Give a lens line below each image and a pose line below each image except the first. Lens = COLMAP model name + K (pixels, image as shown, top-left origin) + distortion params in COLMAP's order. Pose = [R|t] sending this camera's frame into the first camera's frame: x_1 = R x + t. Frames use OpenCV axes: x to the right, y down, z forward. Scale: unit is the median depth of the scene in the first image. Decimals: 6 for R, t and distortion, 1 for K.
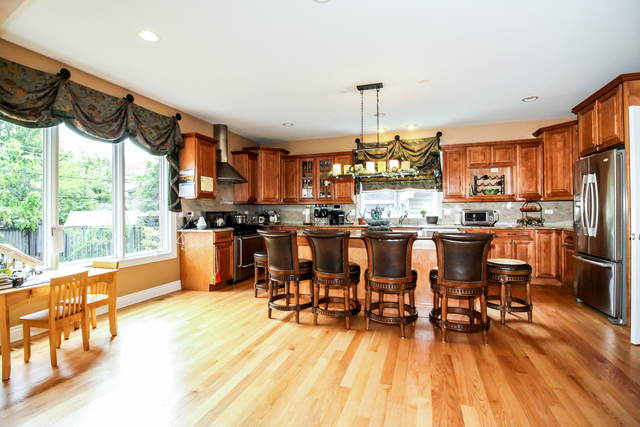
lens RADIAL K [[300.4, 0, 319.8], [0, 300.4, 212.9], [0, 0, 1]] dist [0.001865, -0.000495]
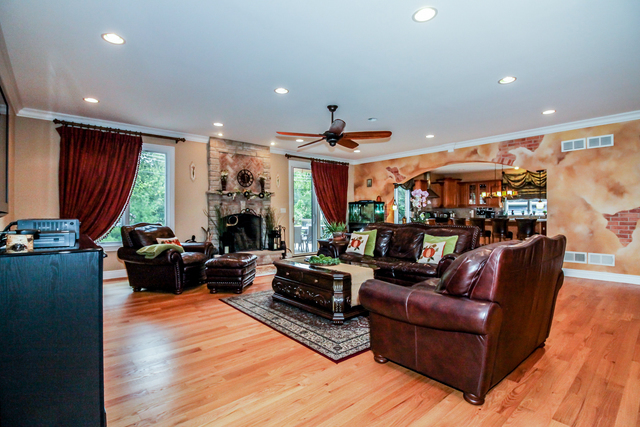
lens RADIAL K [[300.4, 0, 319.8], [0, 300.4, 213.7], [0, 0, 1]] dist [0.001865, -0.000495]
pose [[0.863648, 0.002924, -0.504087, 0.082585], [-0.003120, 0.999995, 0.000457, 0.011259], [0.504086, 0.001178, 0.863653, -1.111249]]
